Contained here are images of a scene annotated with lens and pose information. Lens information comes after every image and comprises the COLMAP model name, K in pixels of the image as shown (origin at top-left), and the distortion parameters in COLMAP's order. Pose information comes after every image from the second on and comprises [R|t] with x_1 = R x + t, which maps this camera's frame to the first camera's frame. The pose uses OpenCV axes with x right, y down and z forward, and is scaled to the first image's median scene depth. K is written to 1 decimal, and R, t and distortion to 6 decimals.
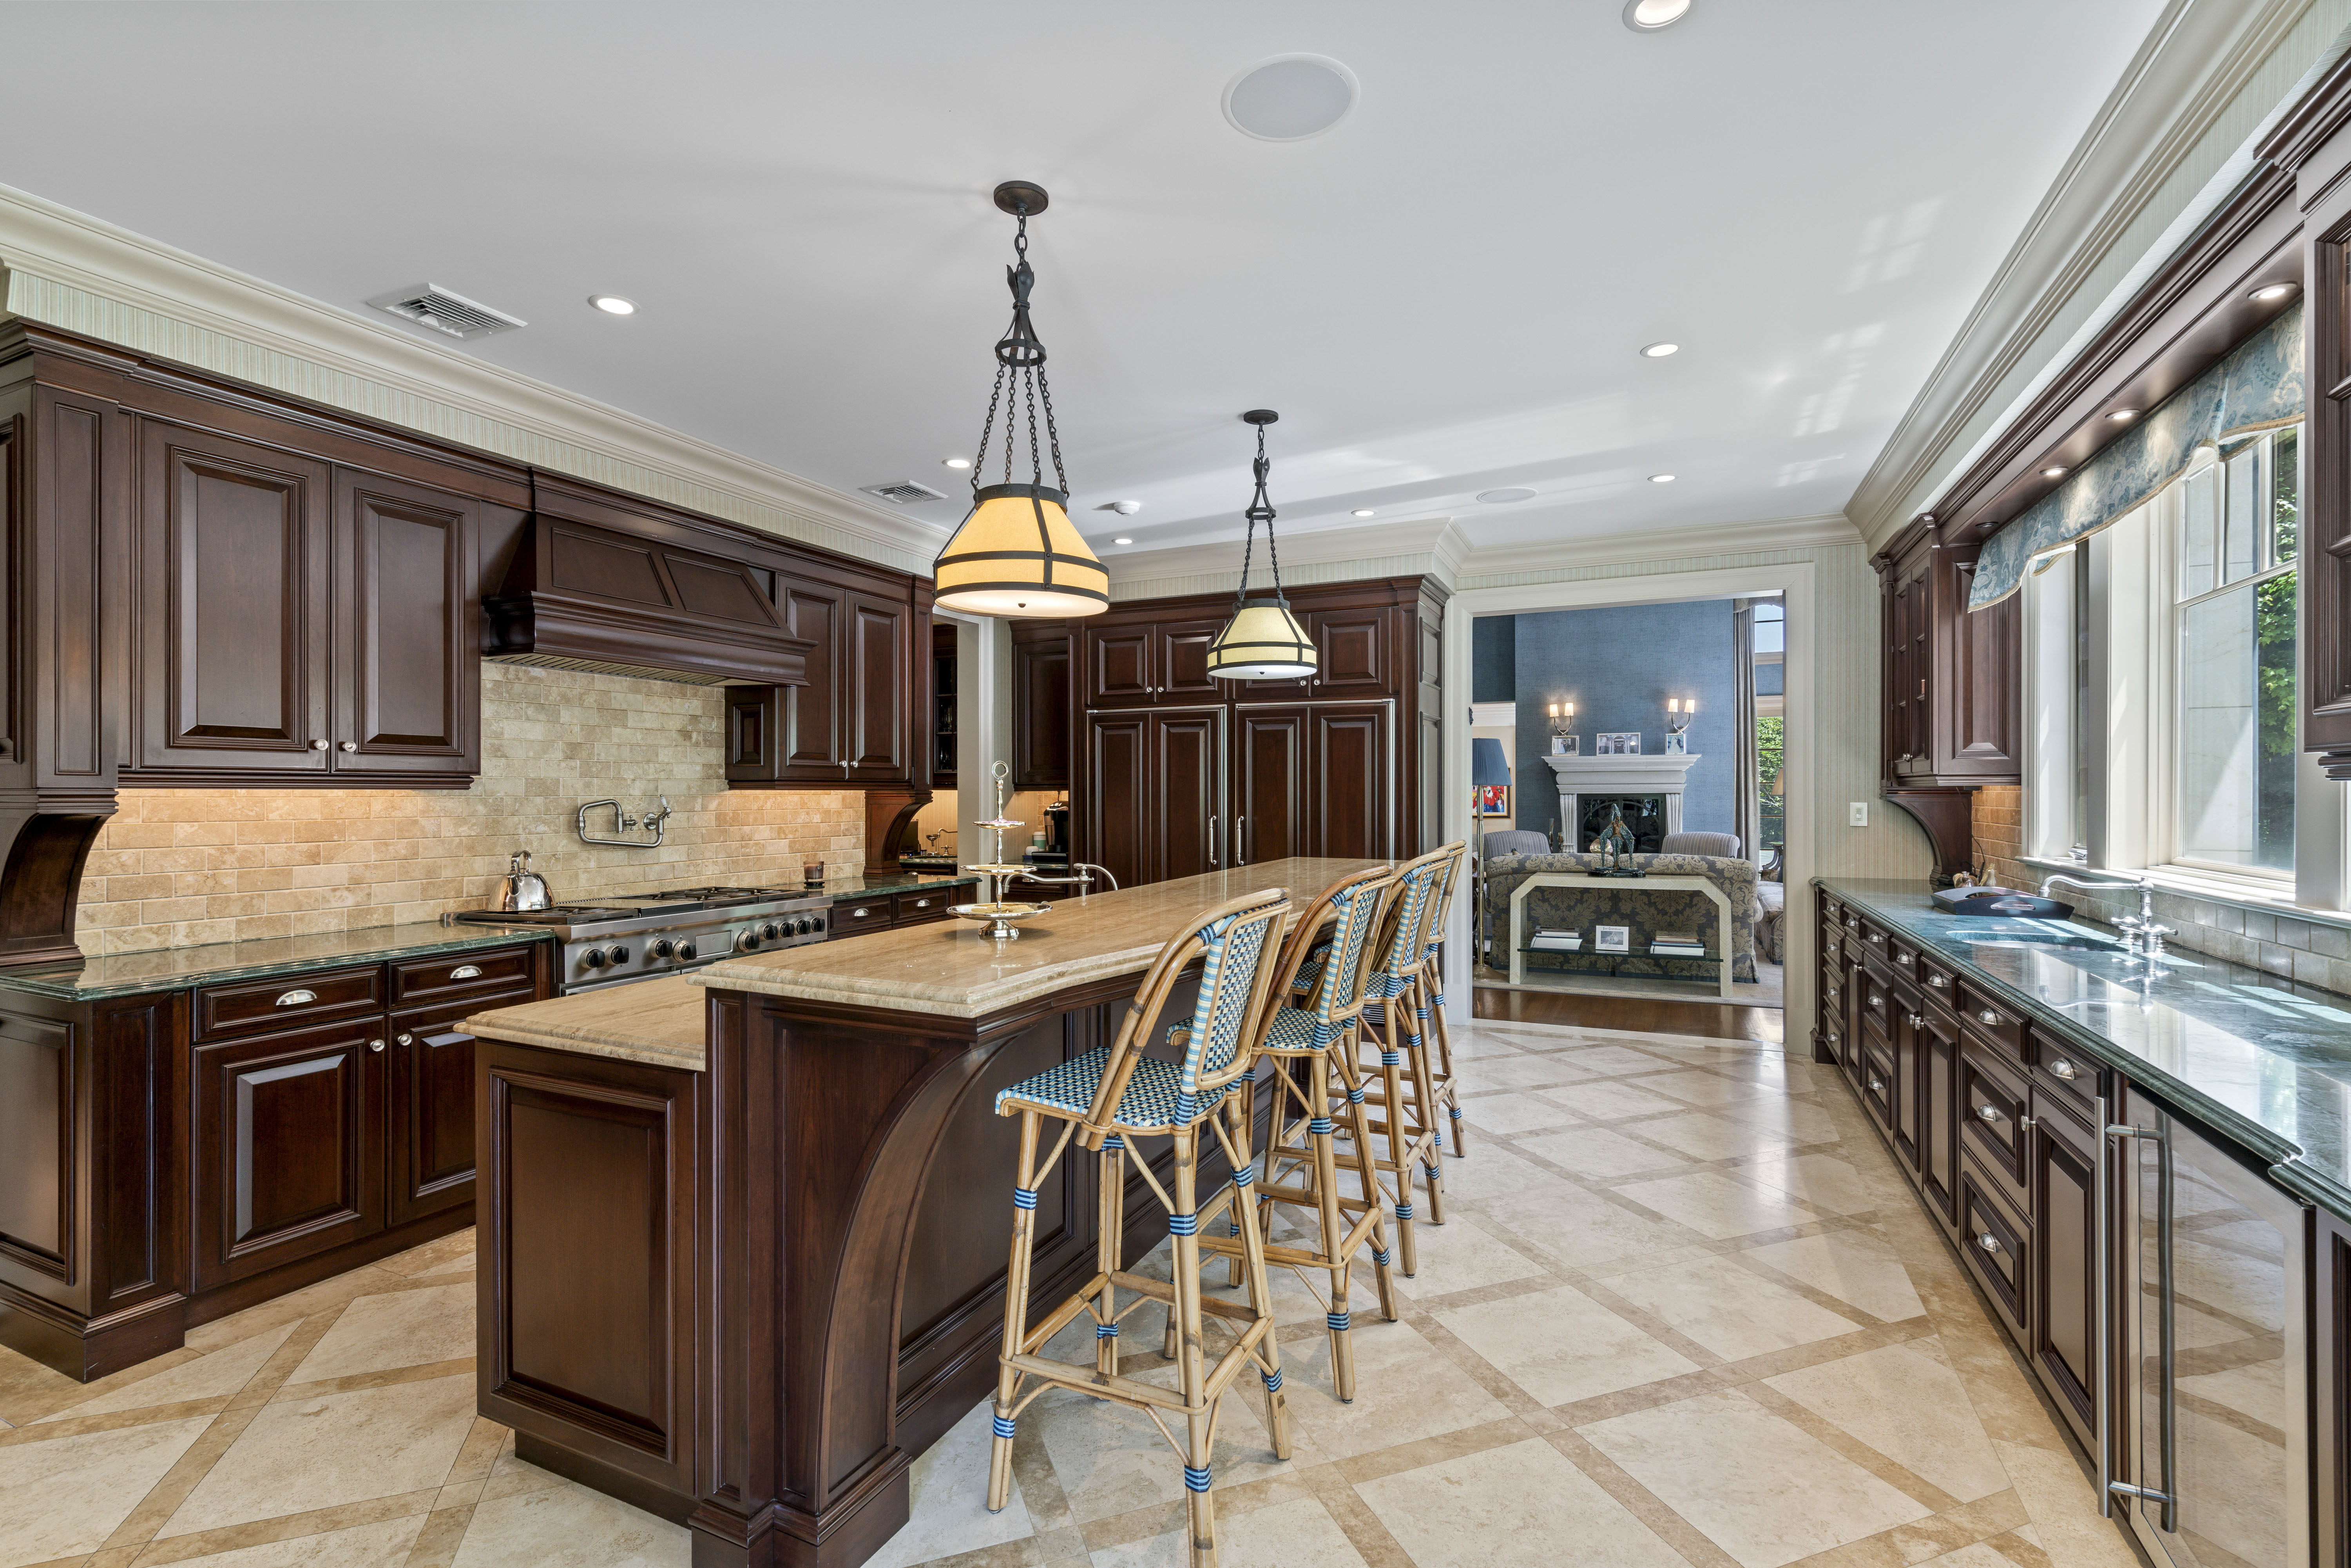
lens RADIAL K [[1062.5, 0, 1176.3], [0, 1062.5, 786.3], [0, 0, 1]] dist [-0.000027, 0.000040]
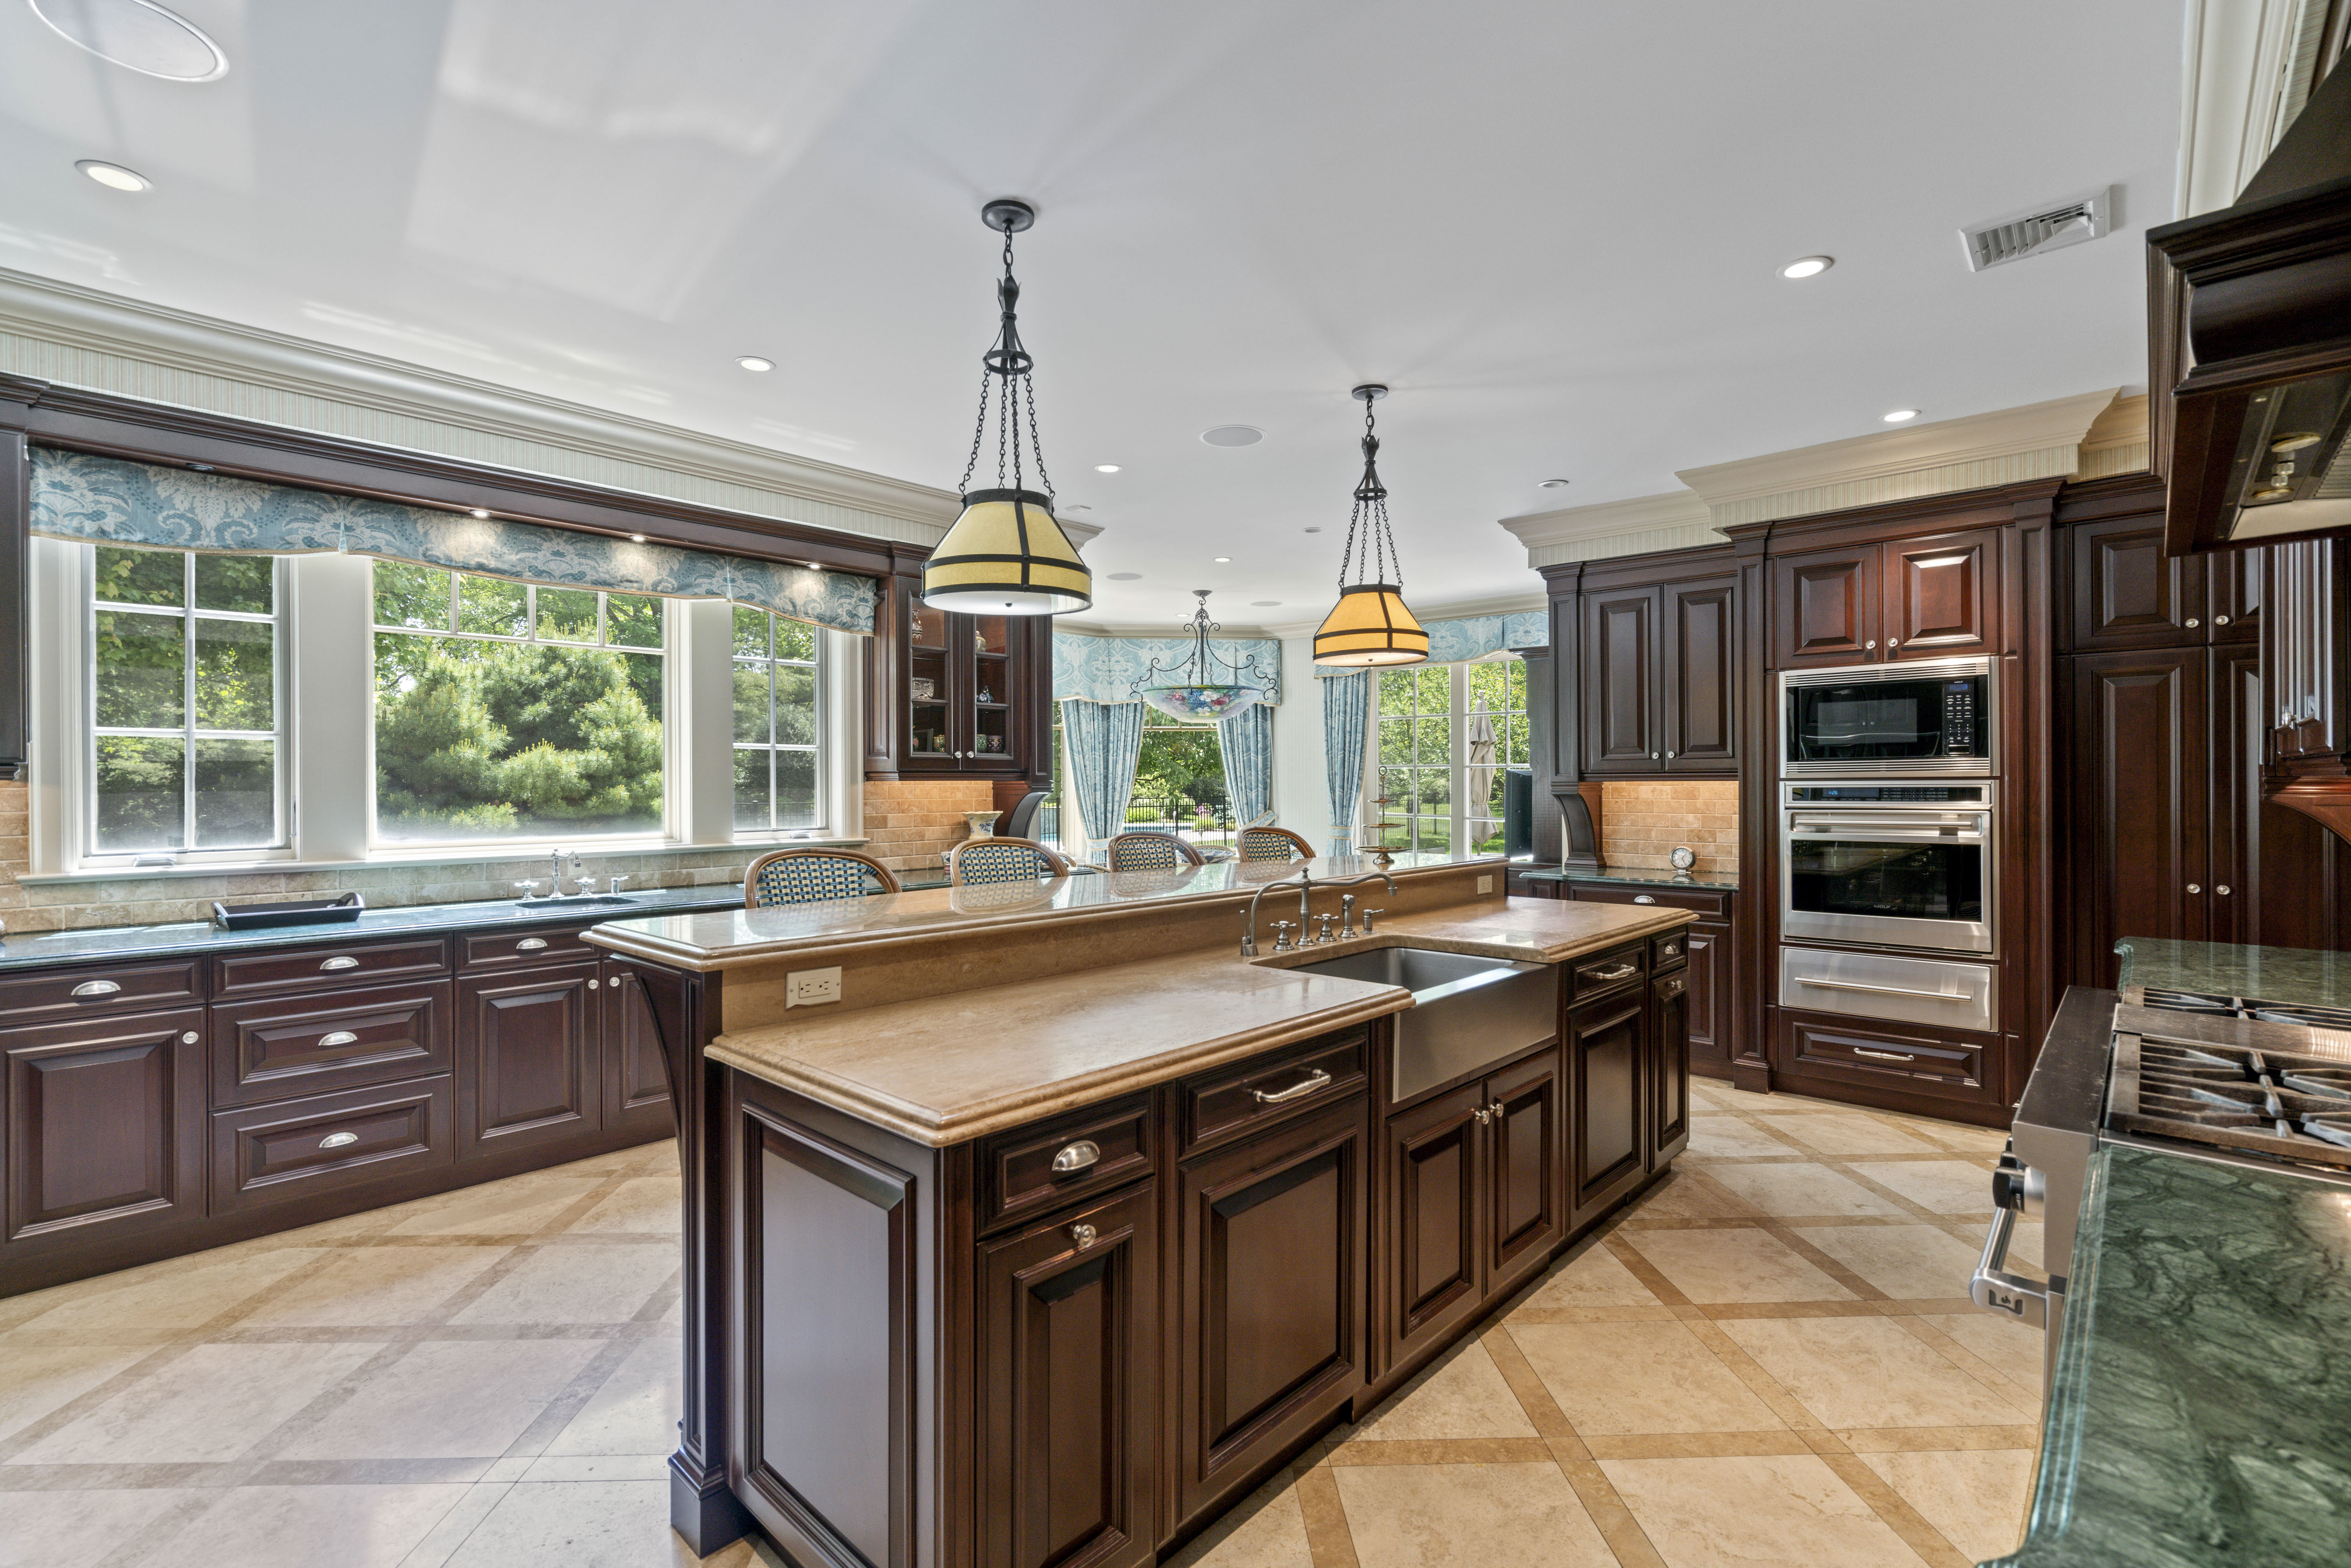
lens RADIAL K [[1062.5, 0, 1177.6], [0, 1062.5, 786.0], [0, 0, 1]] dist [-0.000027, 0.000040]
pose [[-0.950766, 0.004490, 0.309878, -0.216085], [0.004021, 0.999990, -0.002151, 0.008055], [-0.309884, -0.000799, -0.950774, 1.539728]]
